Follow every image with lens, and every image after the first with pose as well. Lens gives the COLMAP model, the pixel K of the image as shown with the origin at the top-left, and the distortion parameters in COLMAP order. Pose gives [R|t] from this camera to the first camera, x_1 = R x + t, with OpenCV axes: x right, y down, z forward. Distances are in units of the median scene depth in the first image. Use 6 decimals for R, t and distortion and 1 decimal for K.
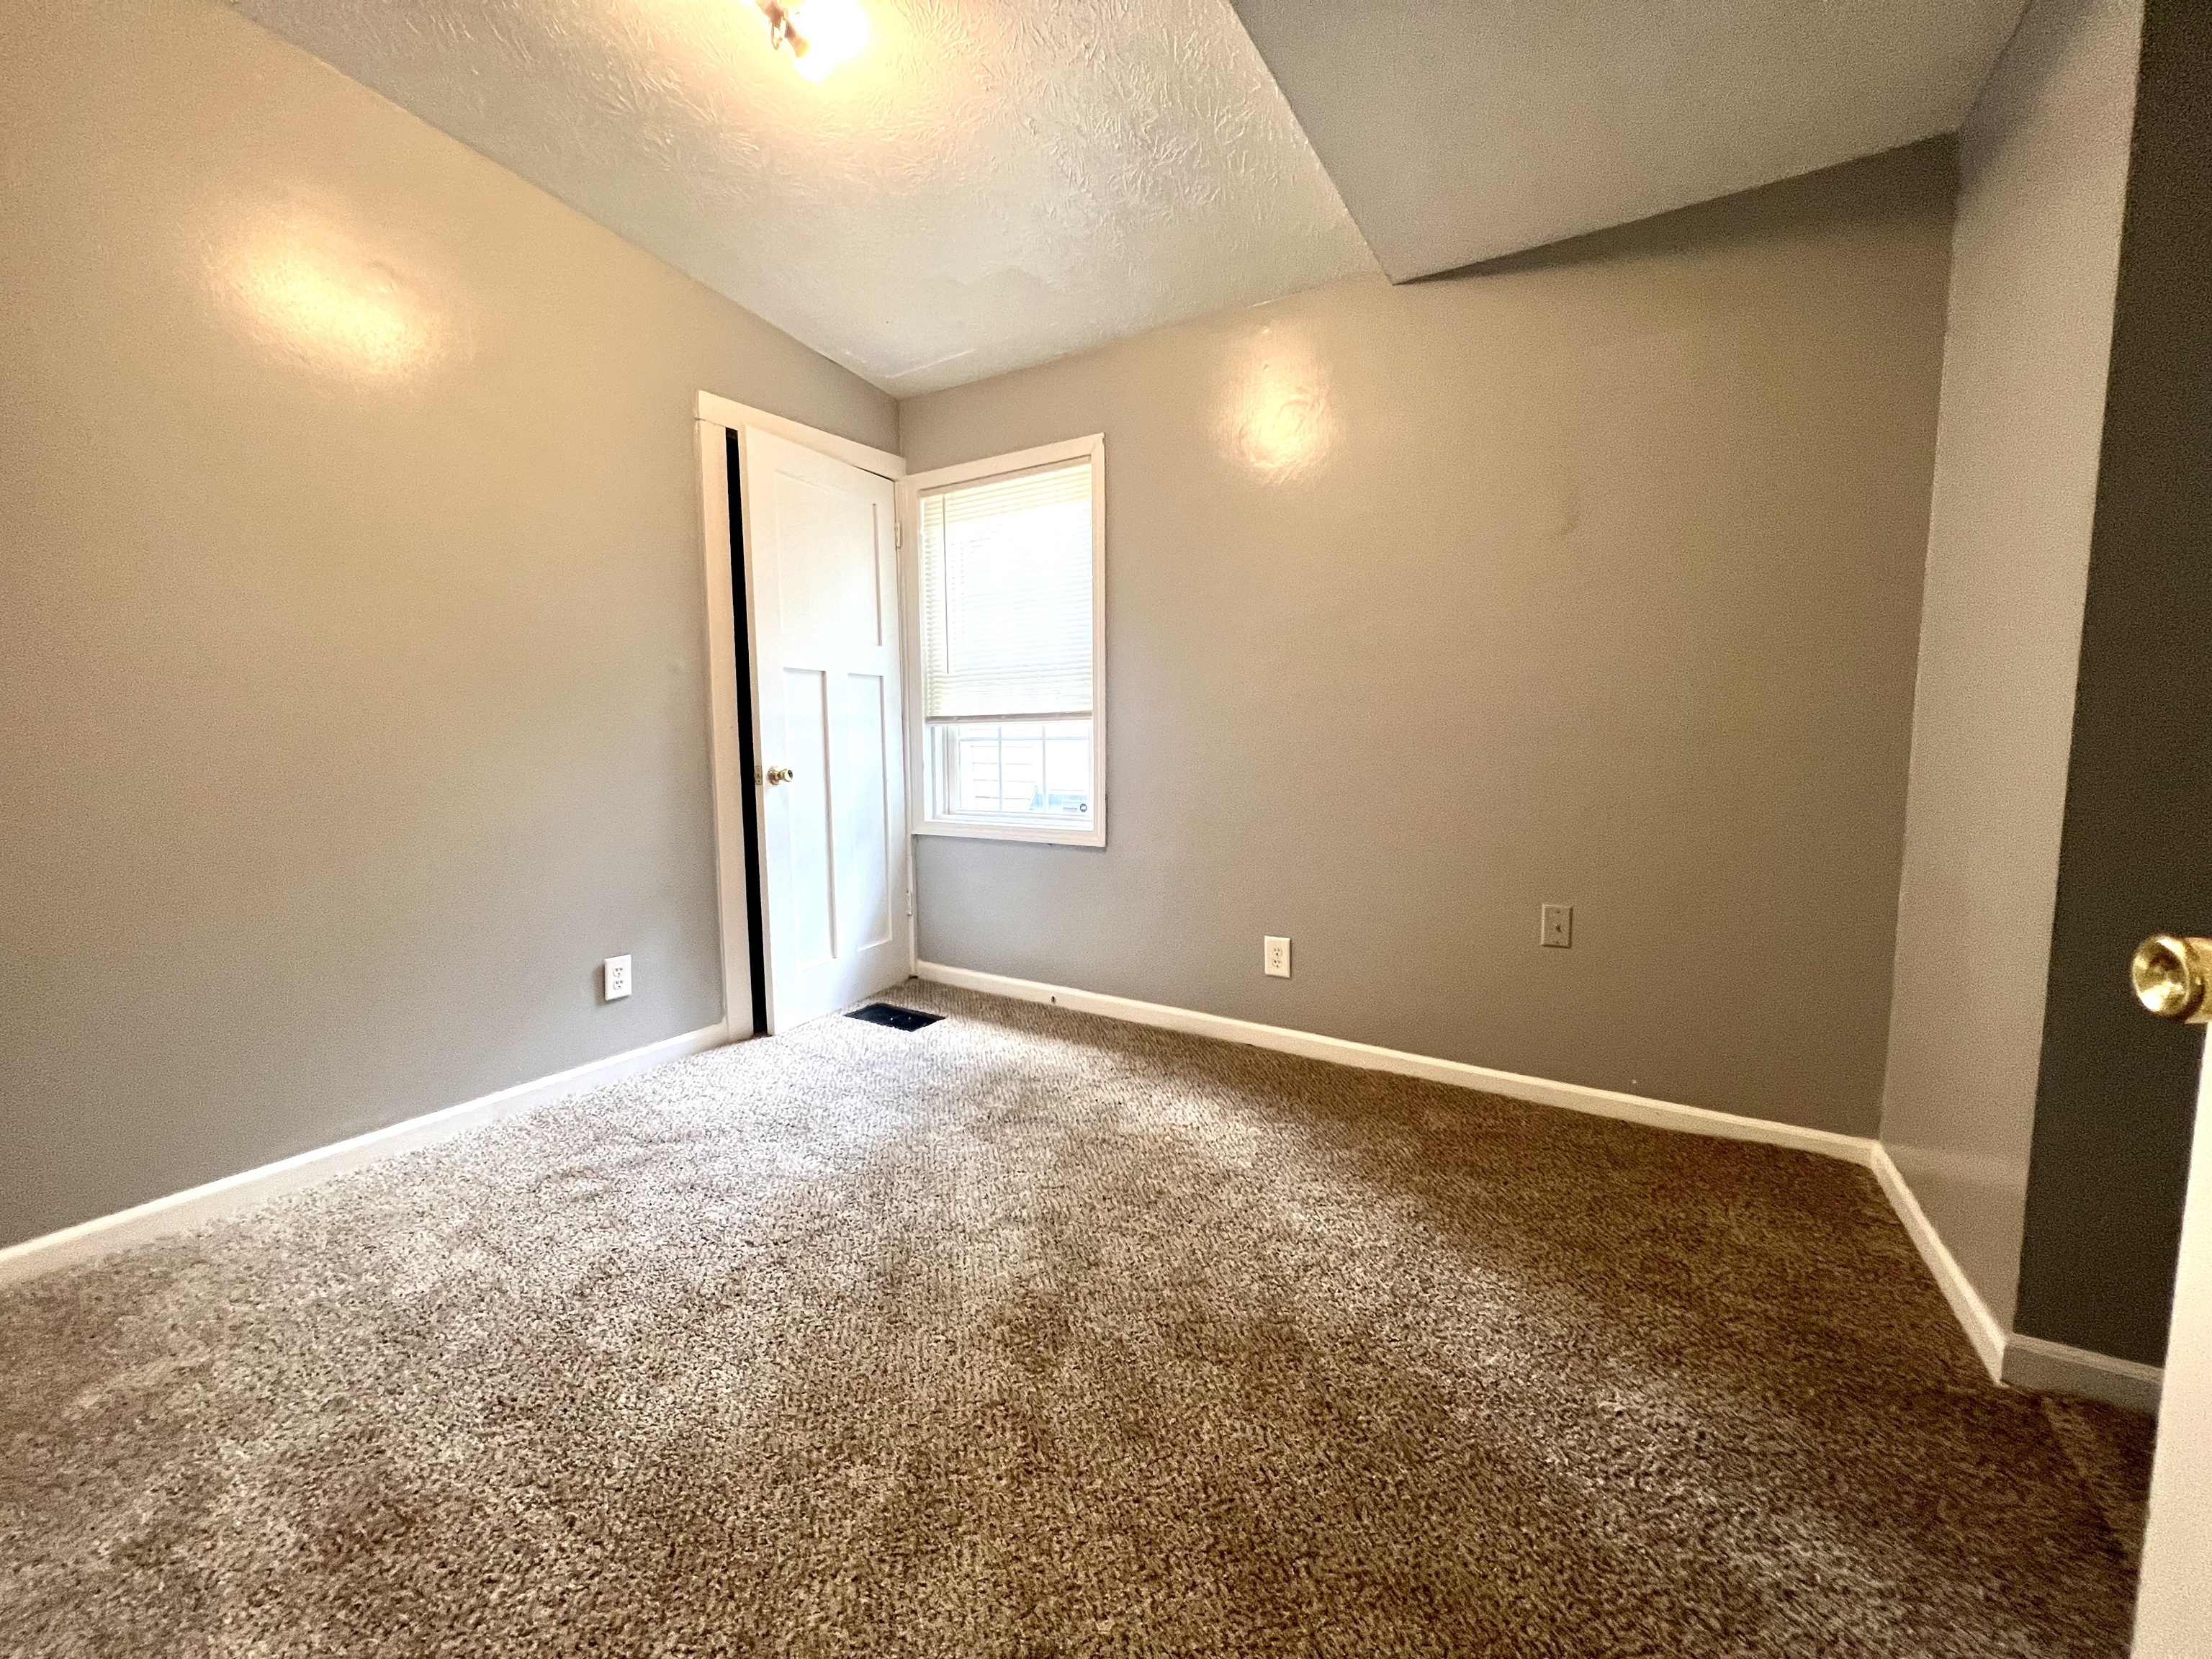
lens RADIAL K [[896.4, 0, 1106.0], [0, 896.4, 829.5], [0, 0, 1]] dist [0.000653, 0.000360]
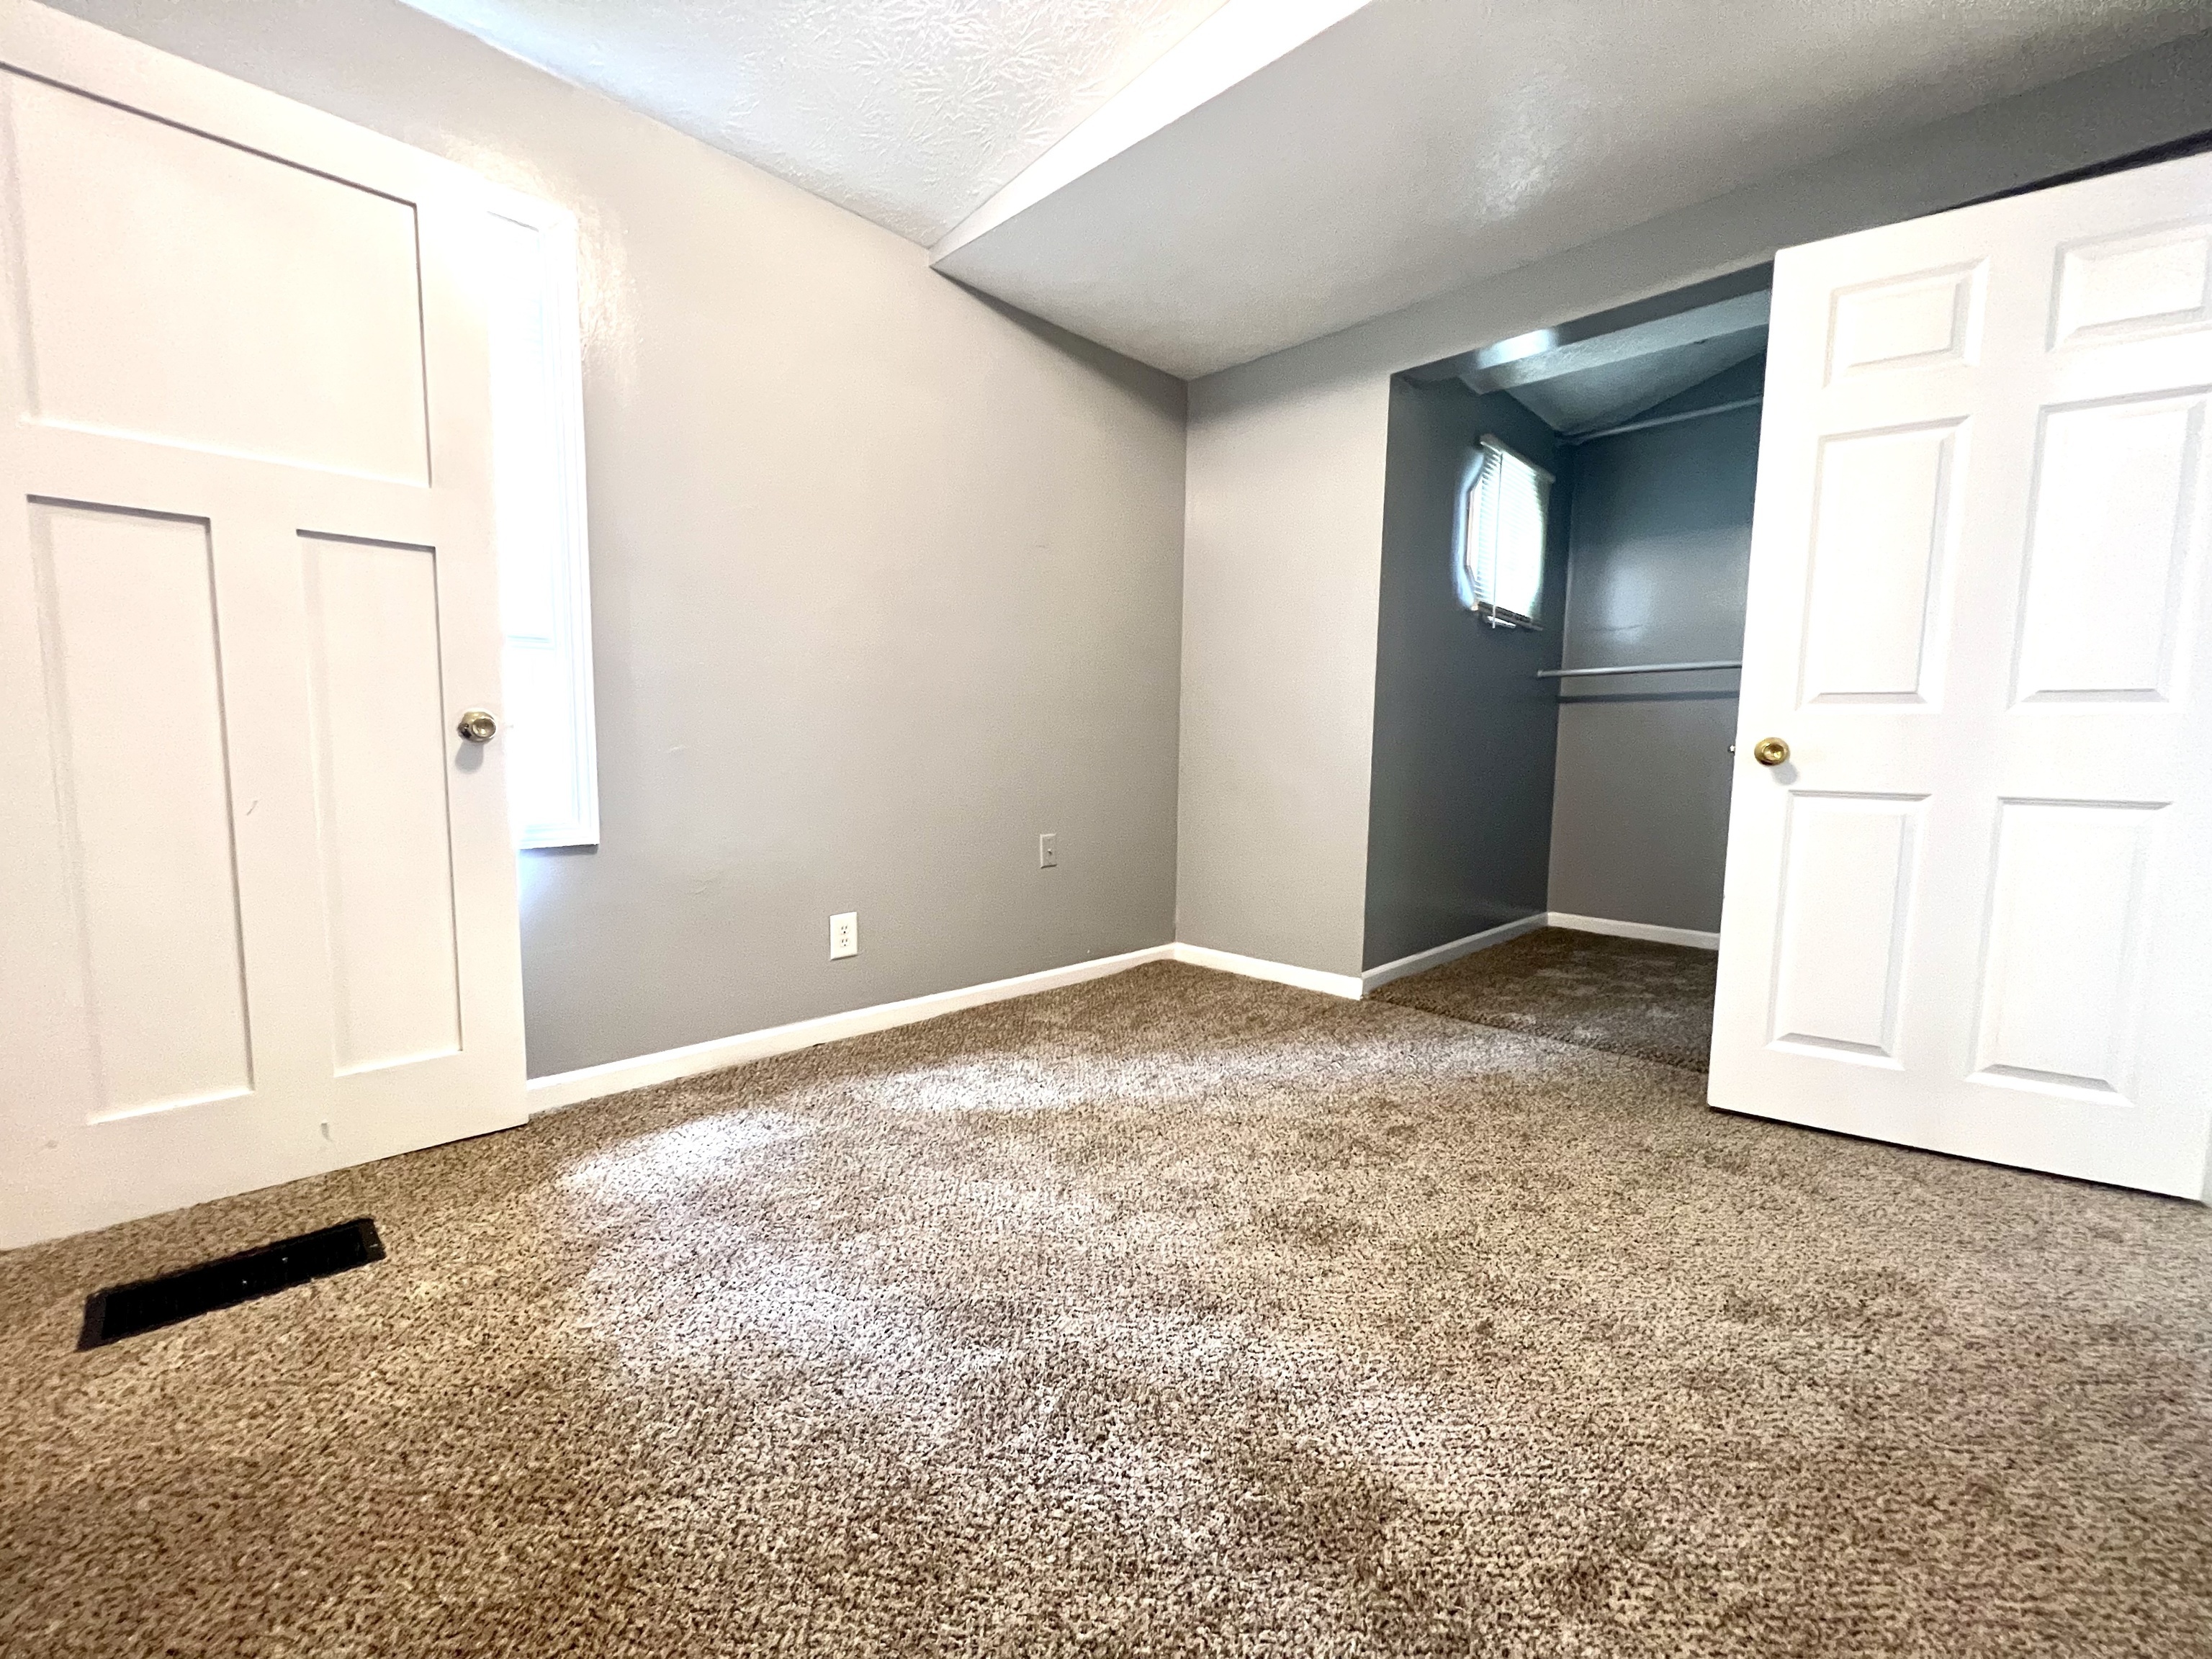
lens RADIAL K [[897.2, 0, 1105.5], [0, 897.2, 823.8], [0, 0, 1]] dist [-0.000186, 0.000542]
pose [[0.225296, -0.084042, 0.970659, -0.766578], [0.086054, 0.994095, 0.066097, -0.010108], [-0.970482, 0.068638, 0.231198, 0.639591]]
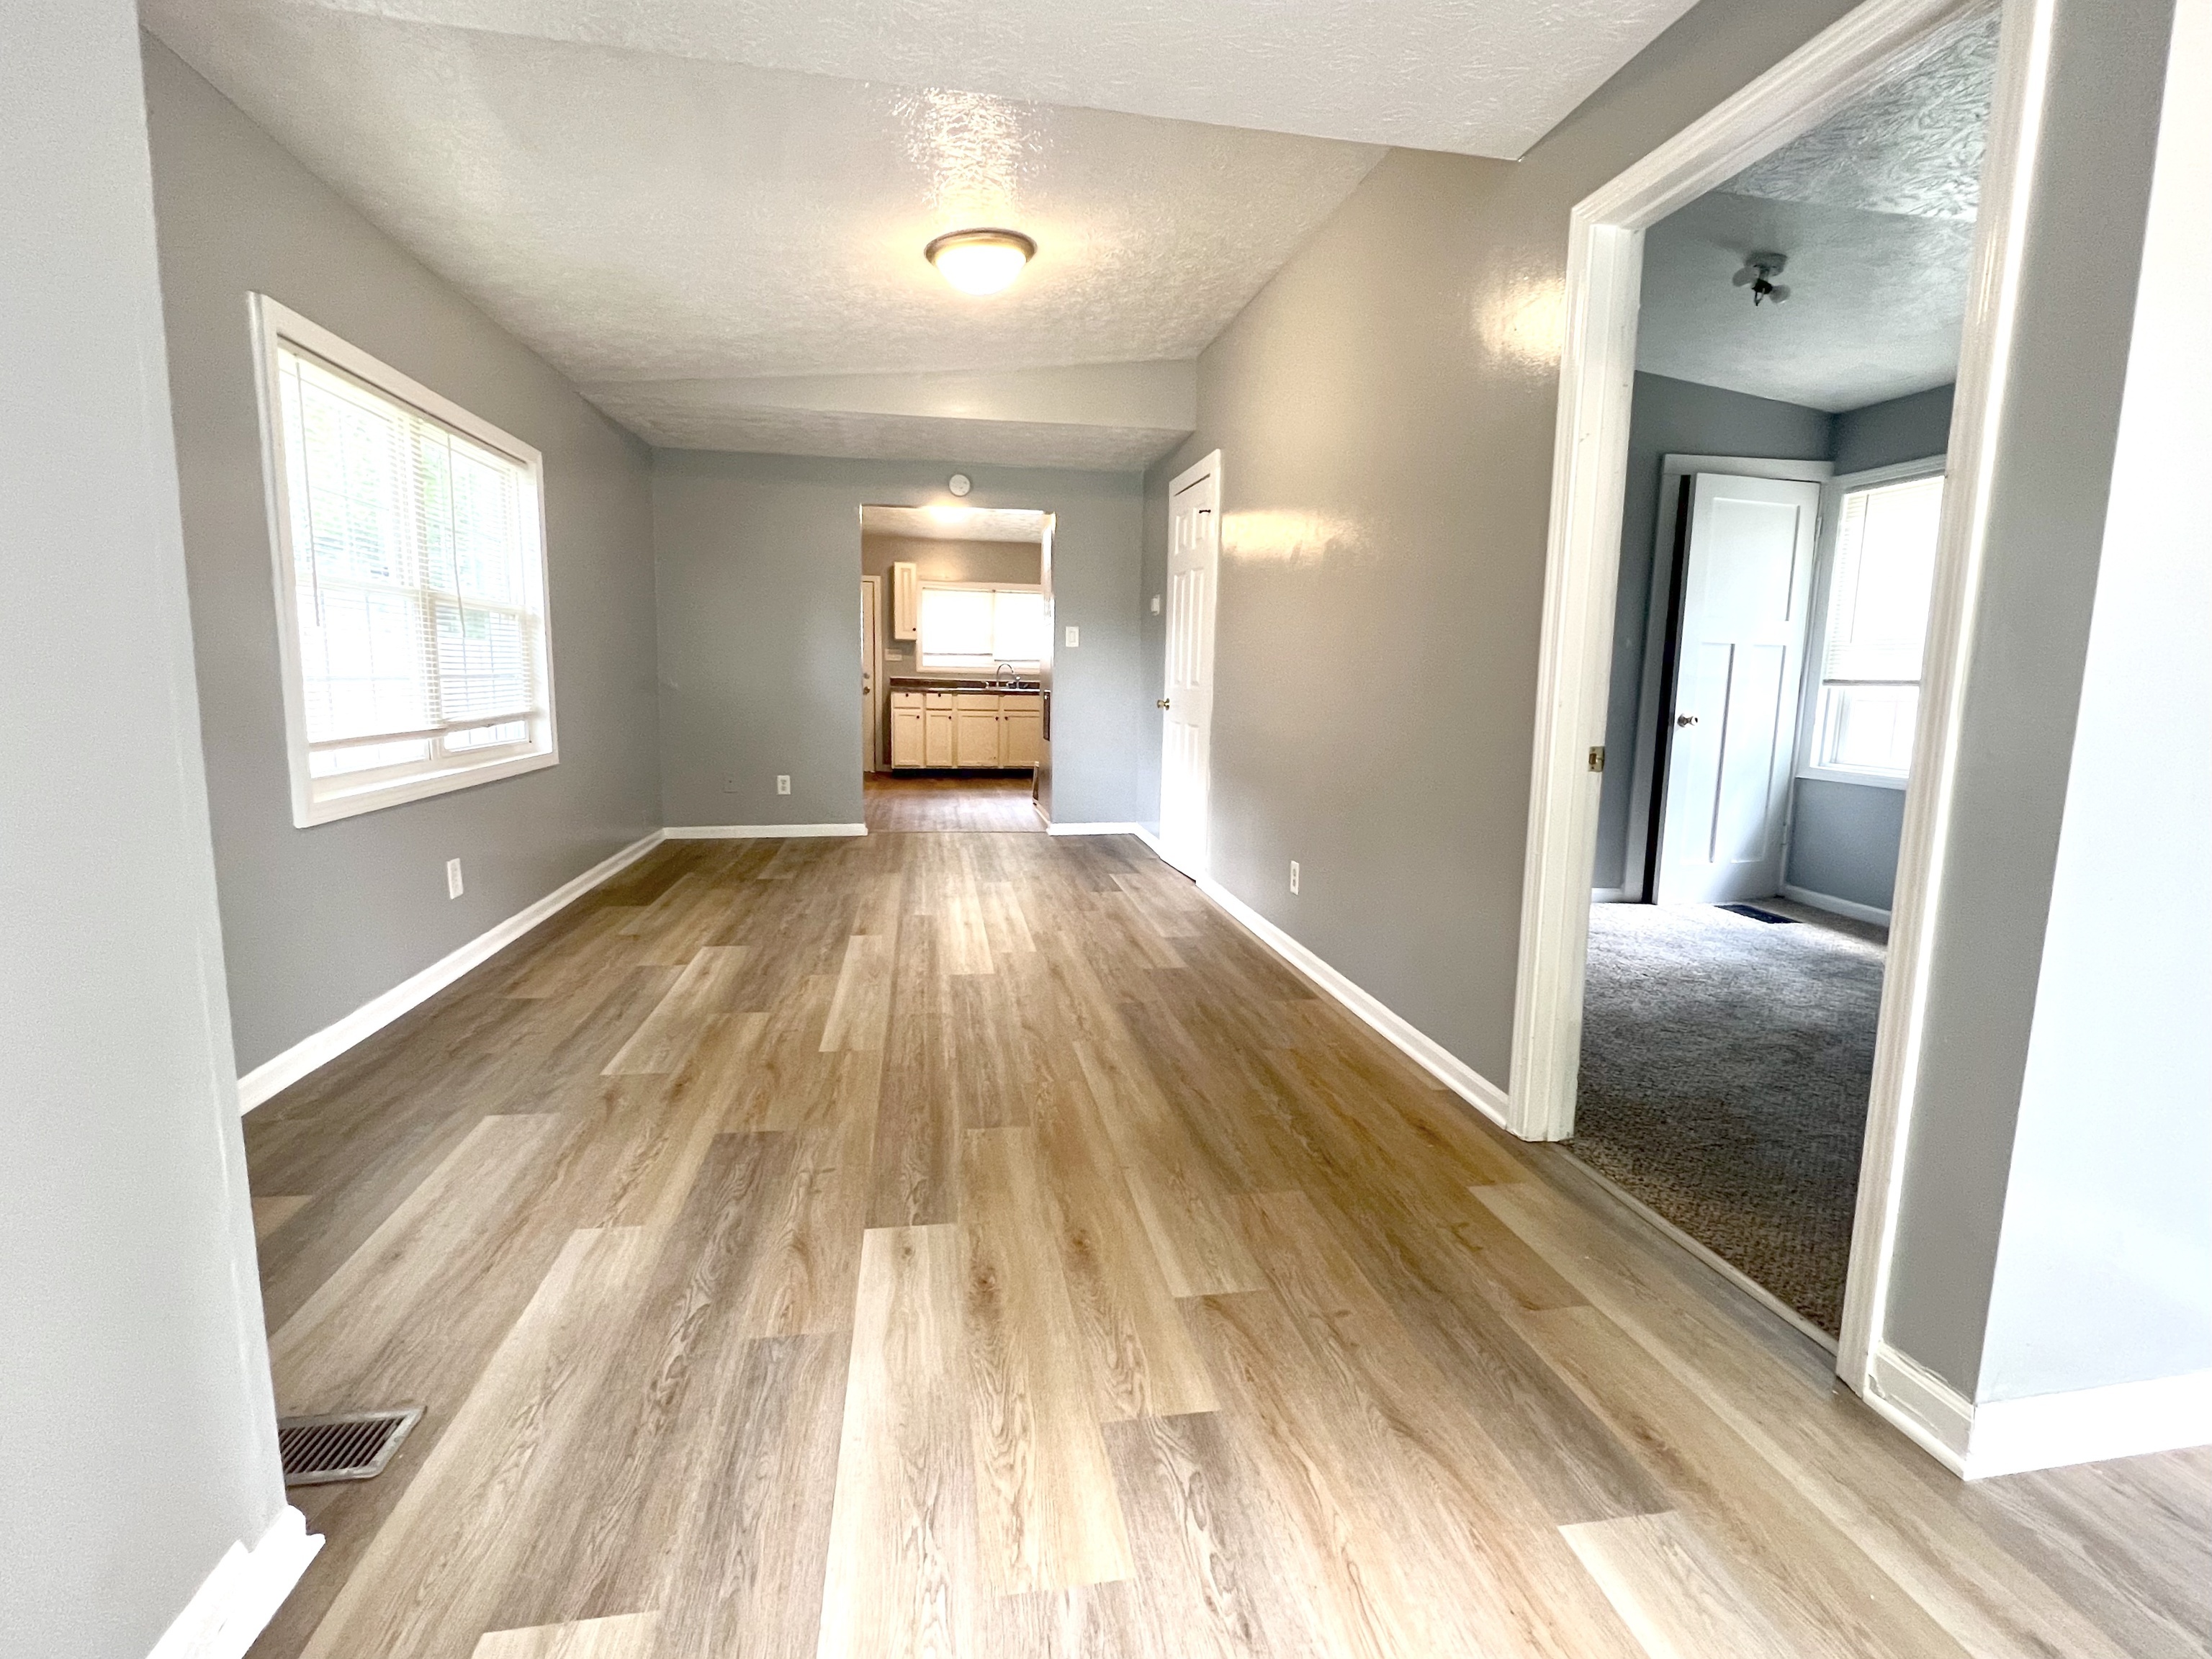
lens RADIAL K [[1039.6, 0, 1113.4], [0, 1039.6, 814.4], [0, 0, 1]] dist [0.000472, 0.000290]
pose [[0.677947, 0.117807, -0.725610, 0.273085], [-0.106564, 0.992398, 0.061557, 0.101056], [0.727346, 0.035592, 0.685347, -0.934360]]
